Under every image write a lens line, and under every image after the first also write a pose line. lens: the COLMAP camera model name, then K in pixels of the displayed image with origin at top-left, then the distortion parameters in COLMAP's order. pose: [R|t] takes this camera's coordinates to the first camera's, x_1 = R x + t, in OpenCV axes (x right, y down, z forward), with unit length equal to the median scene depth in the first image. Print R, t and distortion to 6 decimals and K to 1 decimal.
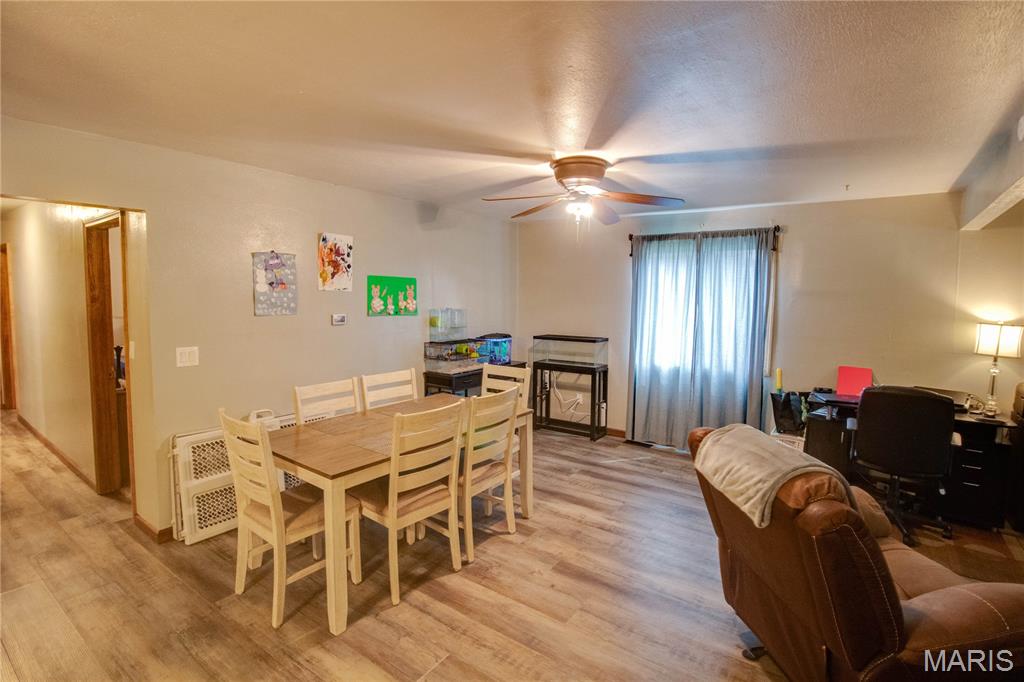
lens RADIAL K [[488.5, 0, 523.0], [0, 488.5, 326.1], [0, 0, 1]] dist [0.002261, -0.015536]
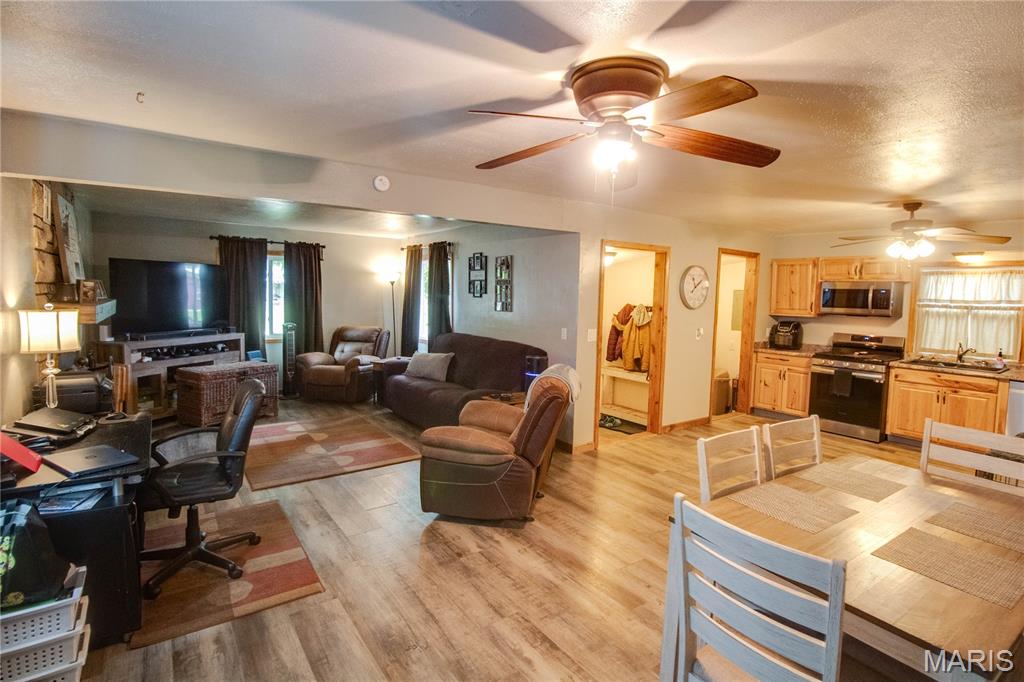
lens RADIAL K [[488.5, 0, 523.0], [0, 488.5, 326.1], [0, 0, 1]] dist [0.002261, -0.015536]
pose [[-0.947731, -0.062785, 0.312832, 0.017019], [-0.019815, 0.990137, 0.138691, -0.090160], [-0.318454, 0.125243, -0.939628, 1.308922]]
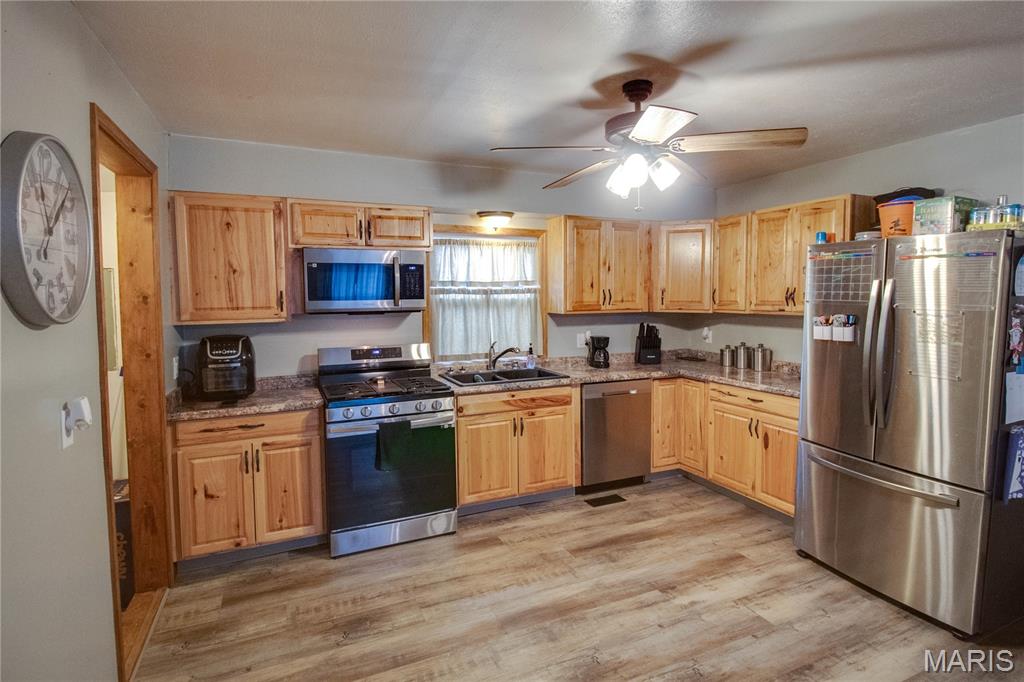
lens RADIAL K [[524.5, 0, 526.9], [0, 524.5, 325.4], [0, 0, 1]] dist [0.001759, -0.019463]
pose [[-0.504826, 0.036354, -0.862456, 0.137250], [-0.057823, 0.995445, 0.075806, 0.005187], [0.861283, 0.088139, -0.500424, 0.225918]]
